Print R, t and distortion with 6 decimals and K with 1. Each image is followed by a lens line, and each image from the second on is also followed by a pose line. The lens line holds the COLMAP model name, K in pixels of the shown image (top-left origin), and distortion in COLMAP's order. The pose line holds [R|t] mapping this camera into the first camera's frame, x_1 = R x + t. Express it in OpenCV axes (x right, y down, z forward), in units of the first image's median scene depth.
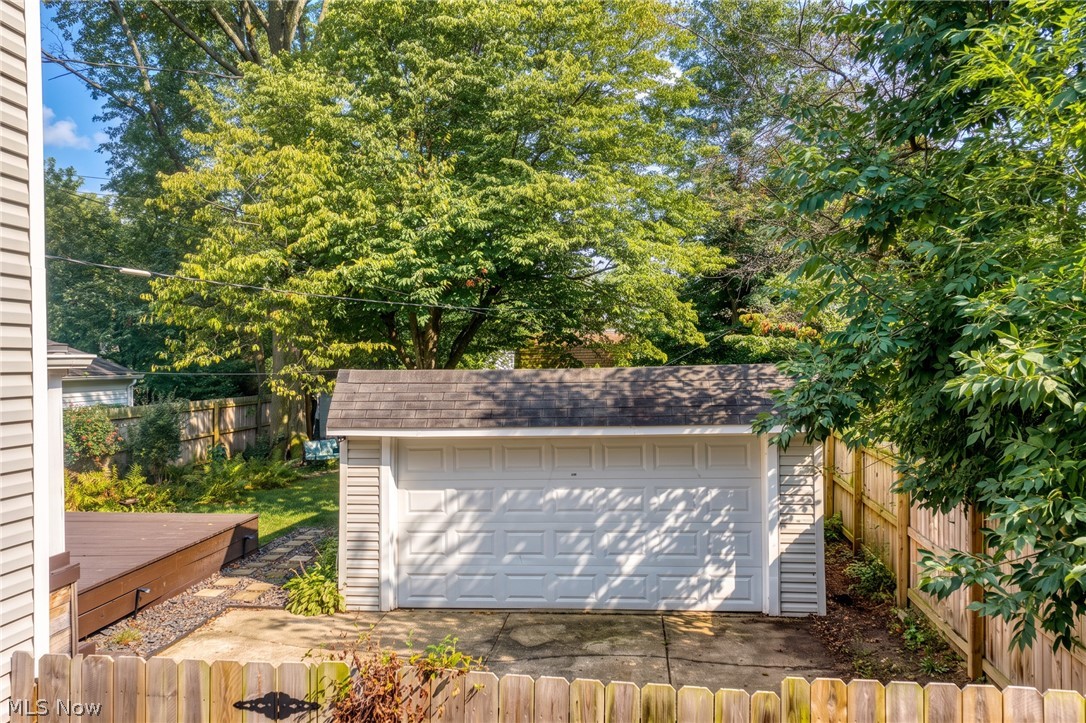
lens RADIAL K [[914.5, 0, 543.0], [0, 914.5, 361.5], [0, 0, 1]] dist [0.006676, 0.004765]
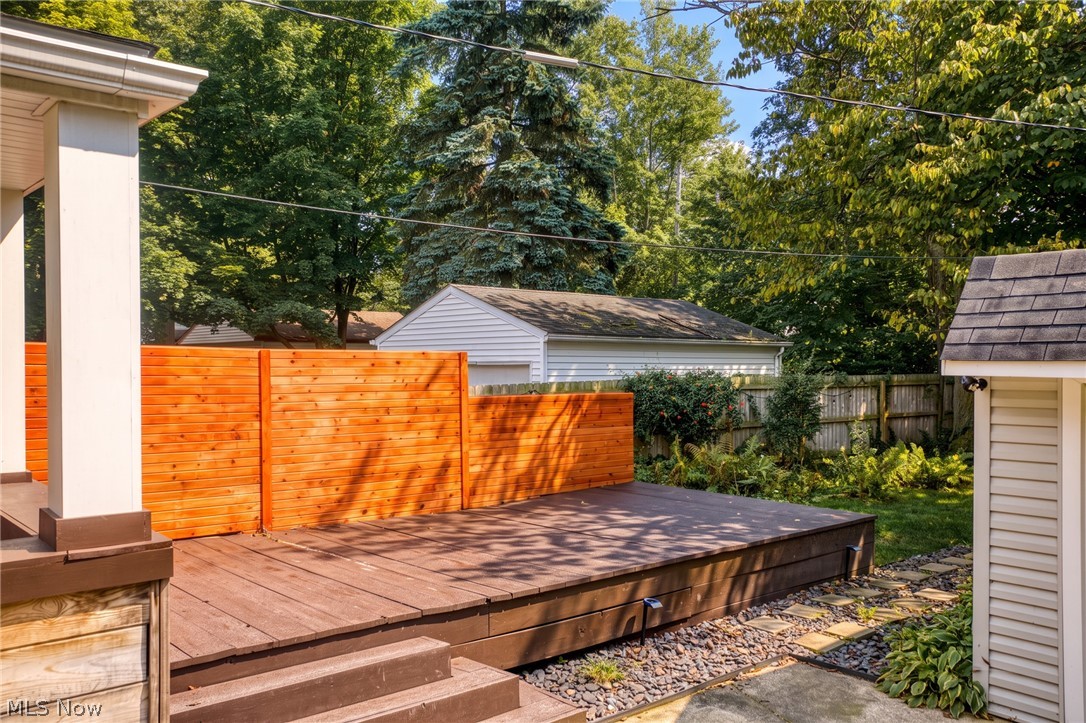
lens RADIAL K [[914.5, 0, 543.0], [0, 914.5, 361.5], [0, 0, 1]] dist [0.006676, 0.004765]
pose [[0.727543, 0.000246, -0.686062, -0.039415], [-0.004434, 0.999981, -0.004344, 0.074731], [0.686047, 0.006203, 0.727531, 0.444363]]
